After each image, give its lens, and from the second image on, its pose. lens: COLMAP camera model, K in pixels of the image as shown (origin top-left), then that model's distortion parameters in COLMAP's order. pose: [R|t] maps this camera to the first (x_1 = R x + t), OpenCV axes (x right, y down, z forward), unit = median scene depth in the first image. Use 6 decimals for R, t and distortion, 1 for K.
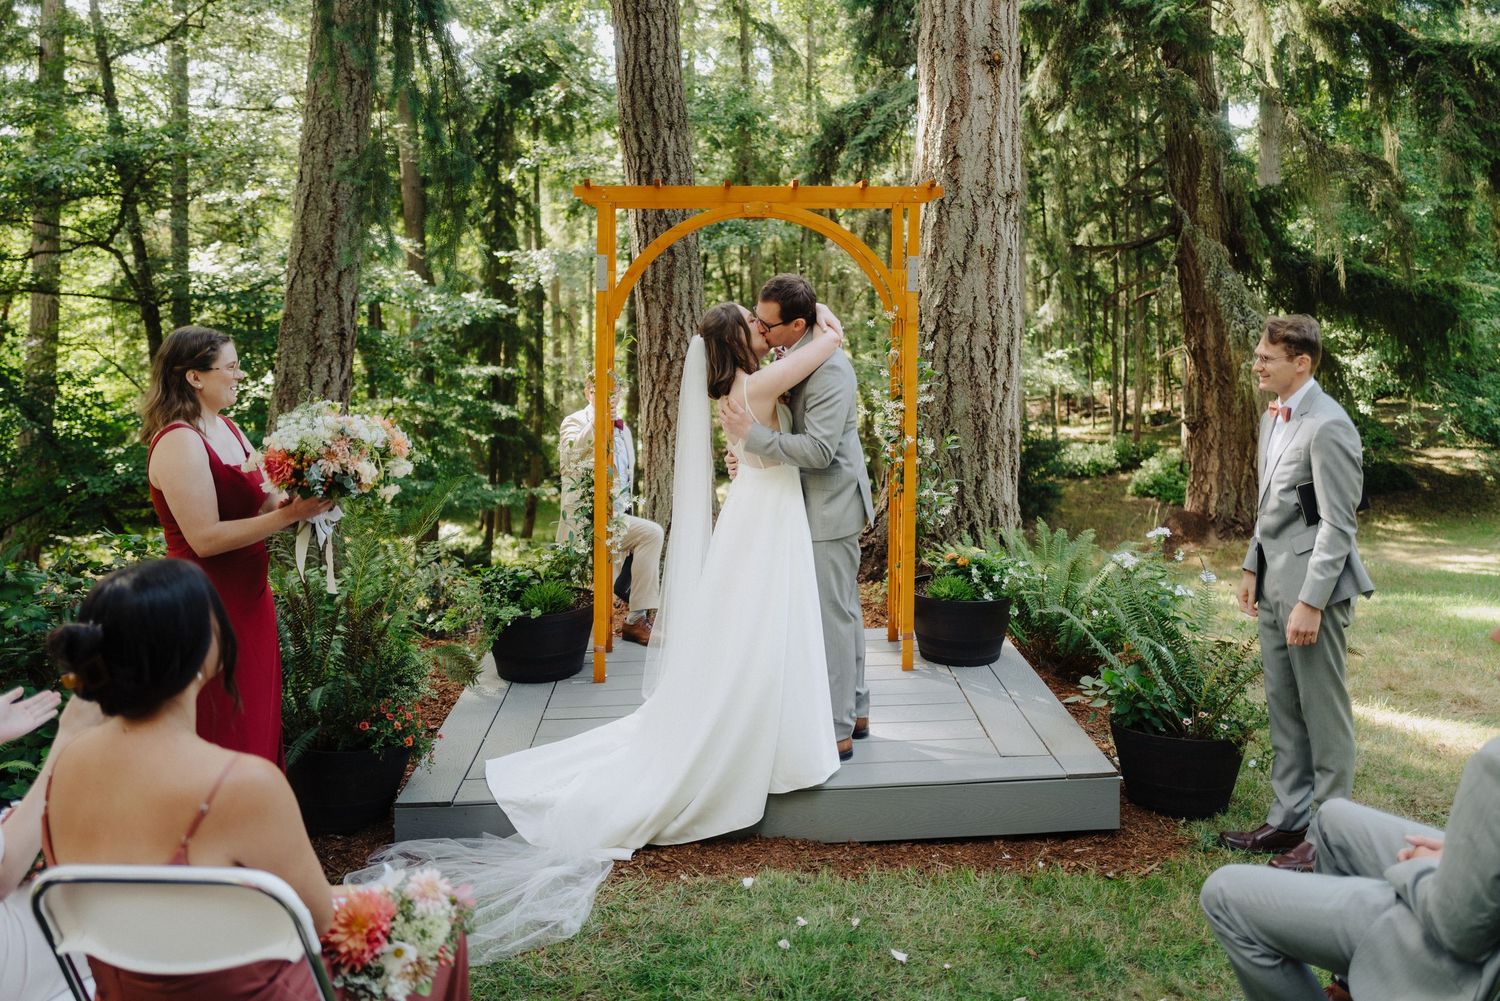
lens RADIAL K [[1238.9, 0, 799.5], [0, 1238.9, 291.0], [0, 0, 1]] dist [0.000140, 0.002806]
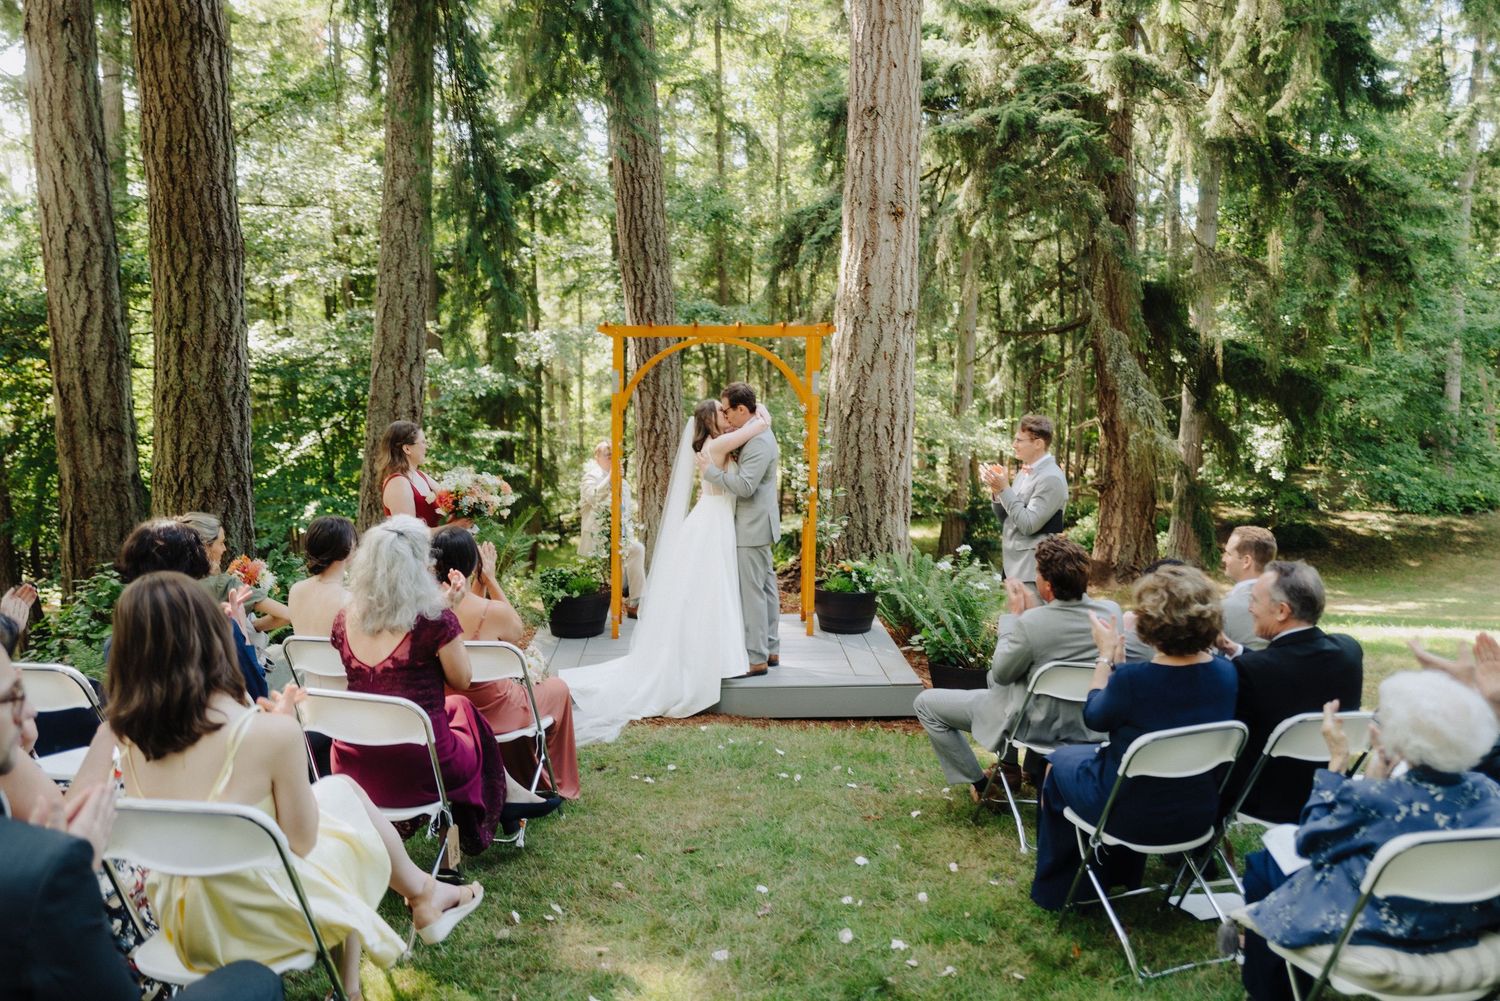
lens RADIAL K [[1182.3, 0, 736.4], [0, 1182.3, 504.1], [0, 0, 1]] dist [-0.040992, 0.134879]
pose [[0.999418, 0.010345, -0.032516, 0.014156], [-0.006247, 0.992301, 0.123690, -0.015318], [0.033545, -0.123415, 0.991788, -0.162043]]
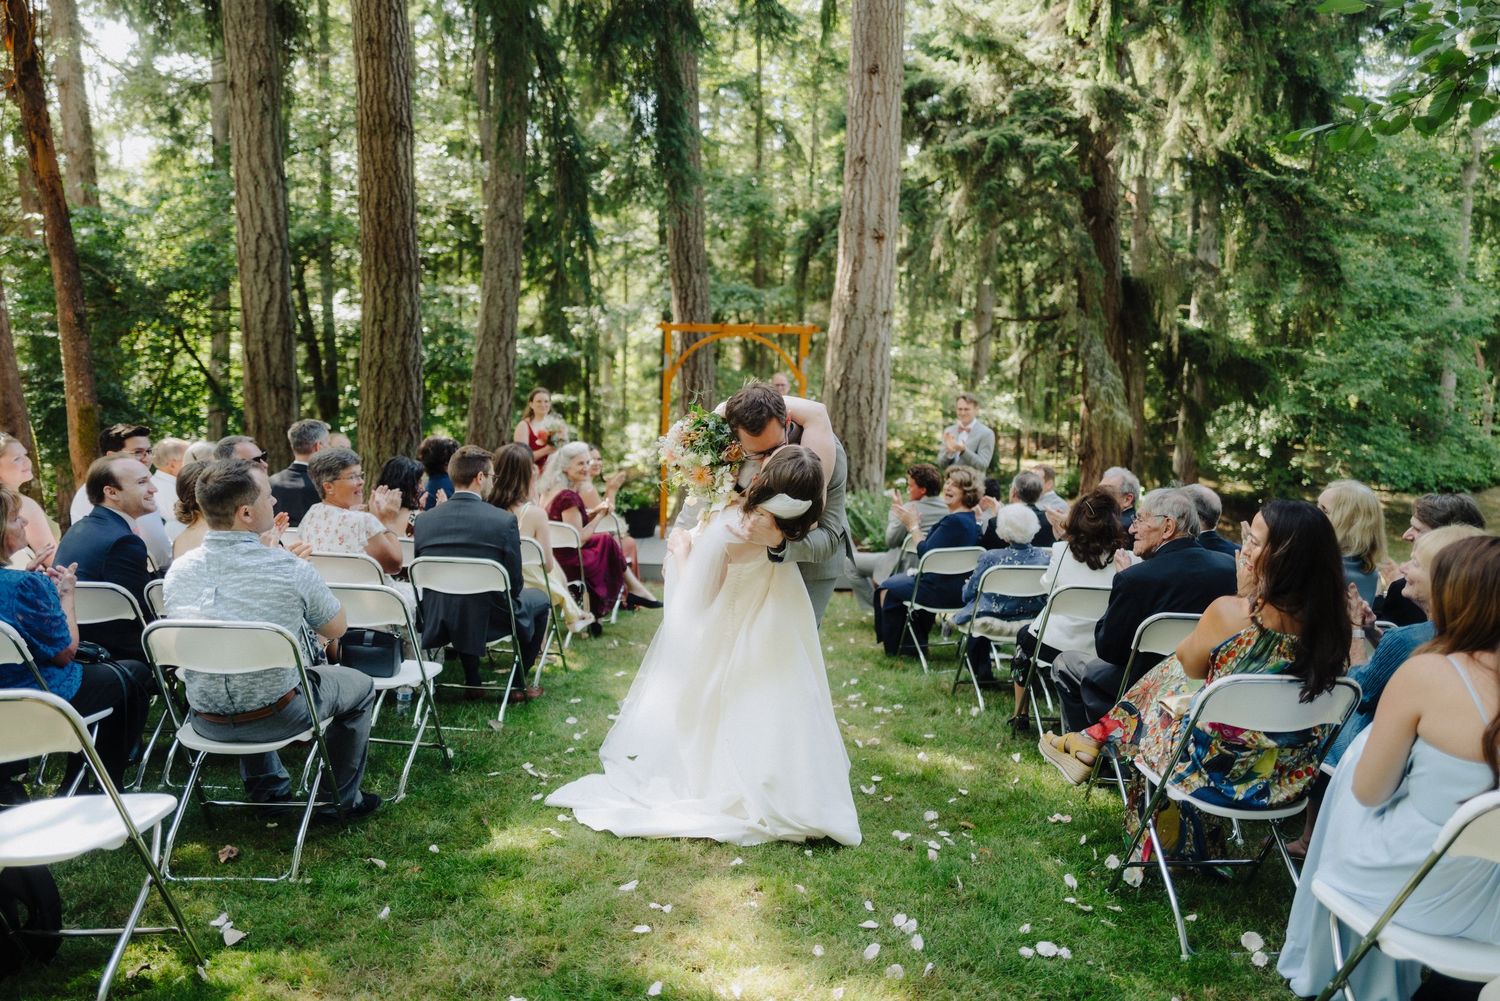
lens RADIAL K [[1182.6, 0, 744.3], [0, 1182.6, 500.9], [0, 0, 1]] dist [-0.007854, 0.001293]
pose [[0.997770, 0.035474, -0.056535, 0.038080], [-0.026828, 0.988780, 0.146950, -0.028377], [0.061114, -0.145106, 0.987527, -0.389590]]
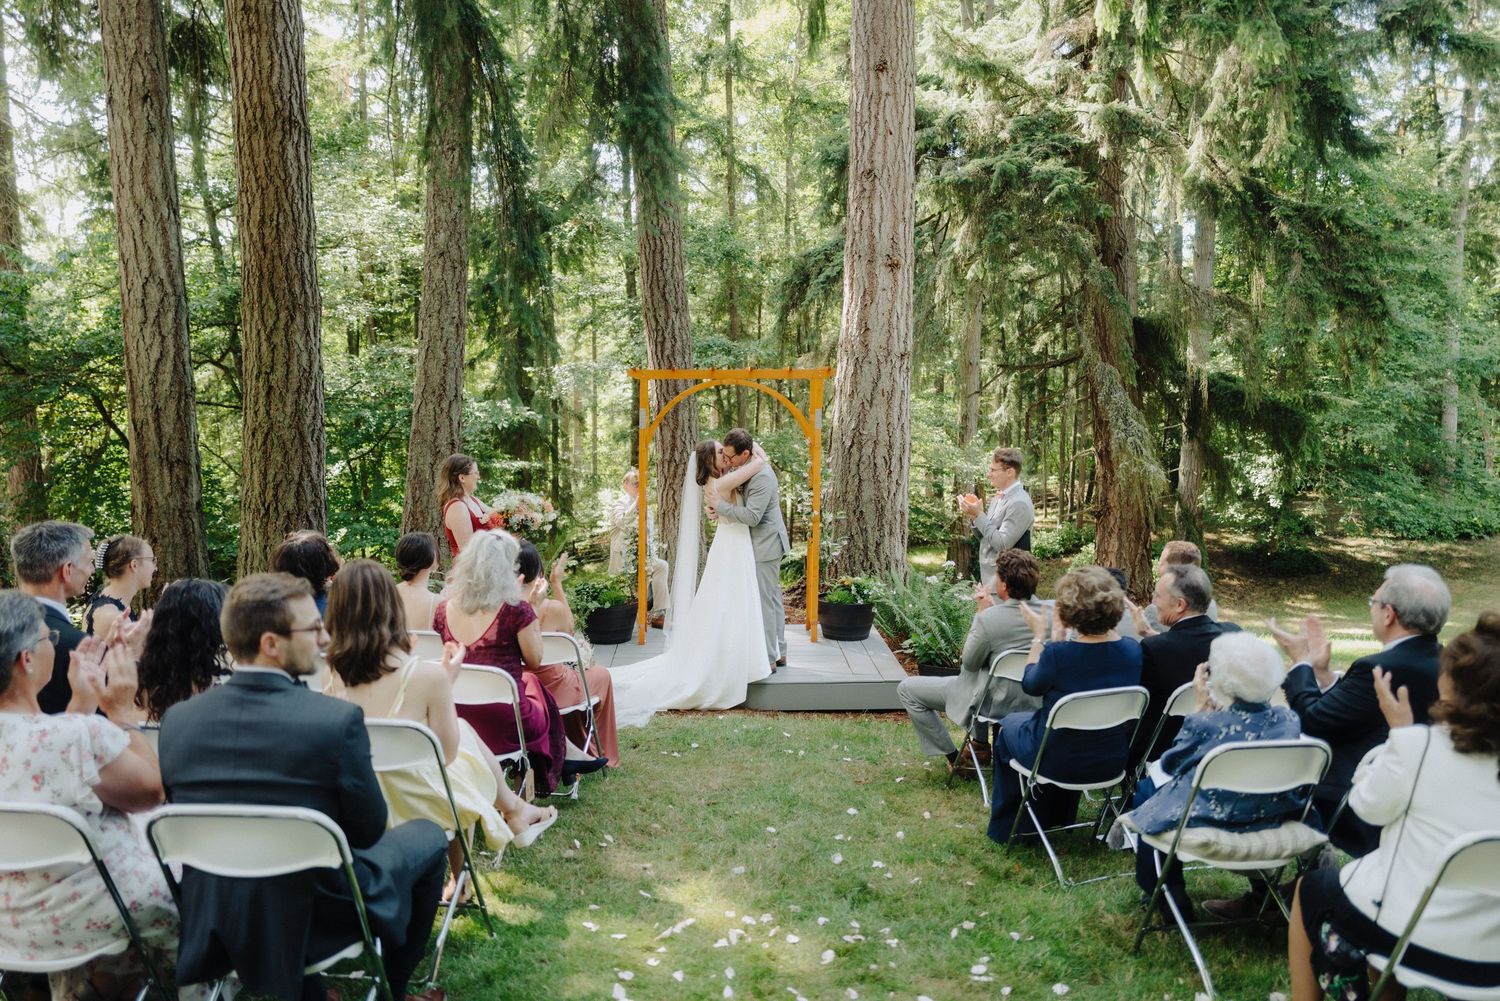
lens RADIAL K [[1181.9, 0, 739.3], [0, 1181.9, 495.7], [0, 0, 1]] dist [-0.010891, 0.055815]
pose [[0.999199, 0.006816, -0.039438, 0.015699], [-0.003170, 0.995775, 0.091772, -0.020012], [0.039896, -0.091573, 0.994999, -0.230164]]
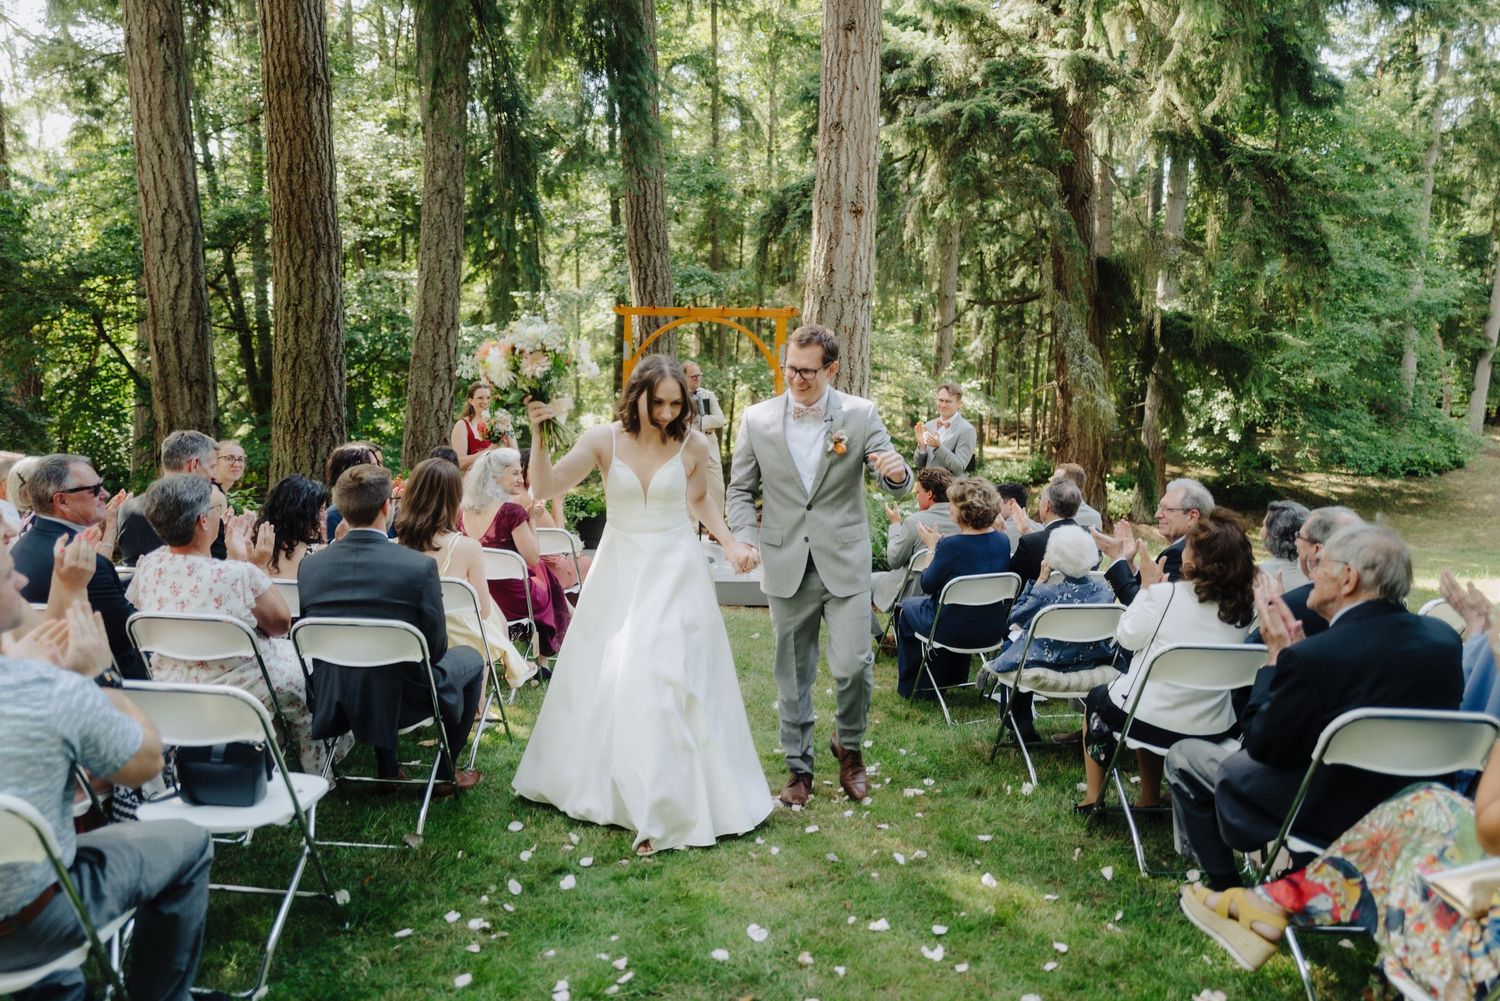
lens RADIAL K [[1185.4, 0, 743.8], [0, 1185.4, 500.8], [0, 0, 1]] dist [-0.027432, 0.064744]
pose [[0.999513, 0.024853, -0.018845, 0.024373], [-0.021597, 0.987405, 0.156732, -0.026155], [0.022503, -0.156249, 0.987461, -0.308403]]
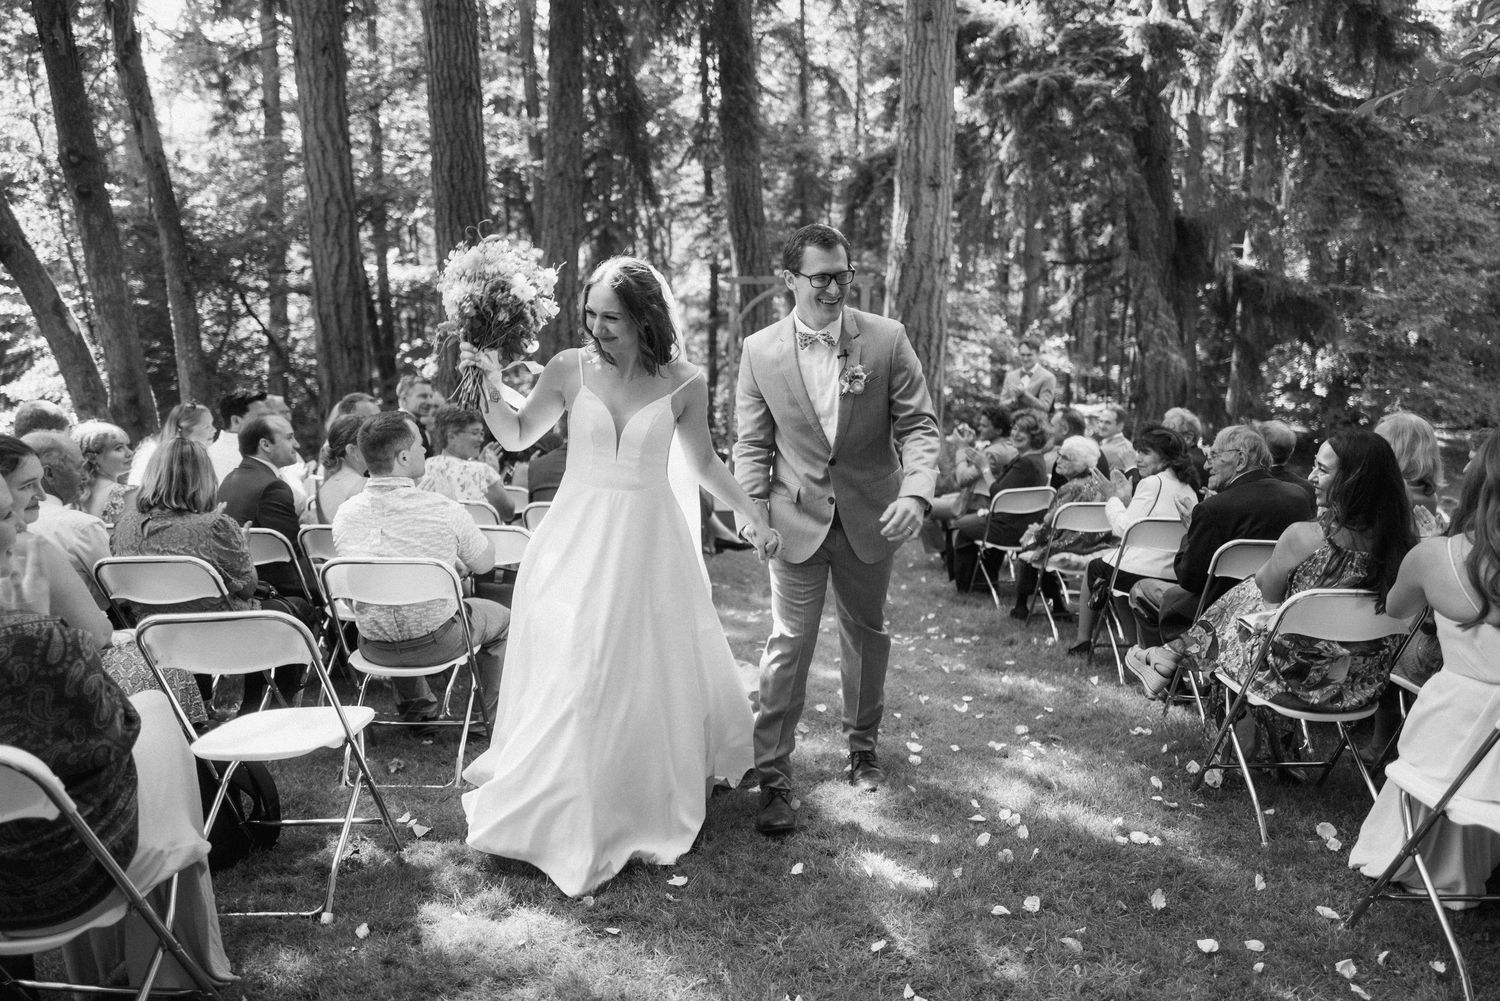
lens RADIAL K [[1185.4, 0, 743.8], [0, 1185.4, 500.8], [0, 0, 1]] dist [-0.027432, 0.064744]
pose [[0.995446, 0.020424, -0.093113, 0.025992], [-0.002594, 0.982220, 0.187716, -0.029461], [0.095291, -0.186619, 0.977800, -0.412919]]
